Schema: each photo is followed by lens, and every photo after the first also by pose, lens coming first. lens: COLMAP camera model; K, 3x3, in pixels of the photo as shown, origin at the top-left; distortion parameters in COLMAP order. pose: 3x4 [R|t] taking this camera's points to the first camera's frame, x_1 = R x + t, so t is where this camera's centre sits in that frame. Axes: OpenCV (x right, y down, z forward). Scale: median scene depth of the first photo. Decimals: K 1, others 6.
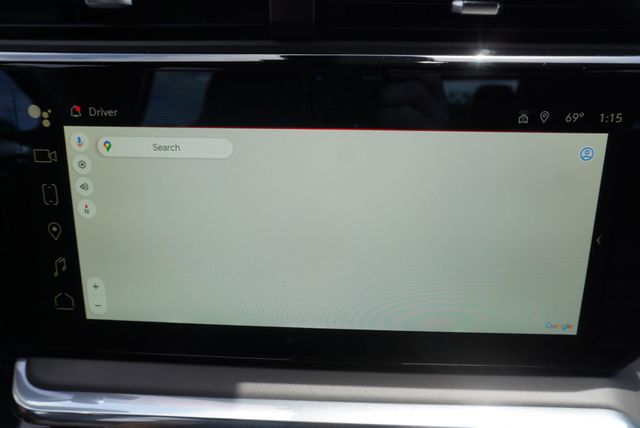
lens RADIAL K [[437.4, 0, 321.5], [0, 437.4, 213.8], [0, 0, 1]] dist [-0.000553, 0.000128]
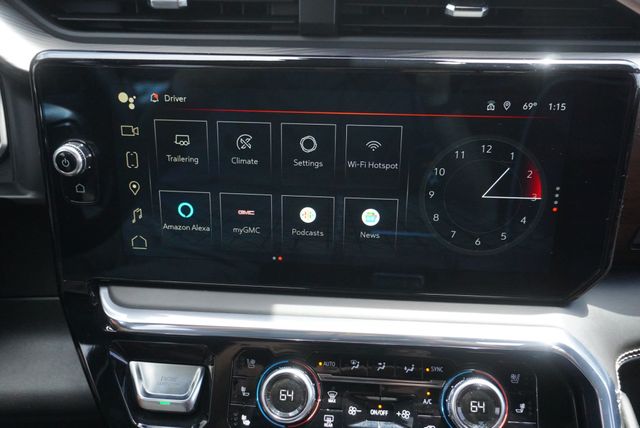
lens RADIAL K [[574.9, 0, 320.7], [0, 574.9, 212.9], [0, 0, 1]] dist [0.042244, -0.002571]
pose [[0.999643, 0.010520, -0.024564, -0.010421], [-0.008638, 0.997108, 0.075510, -0.021565], [0.025287, -0.075271, 0.996842, -0.728335]]
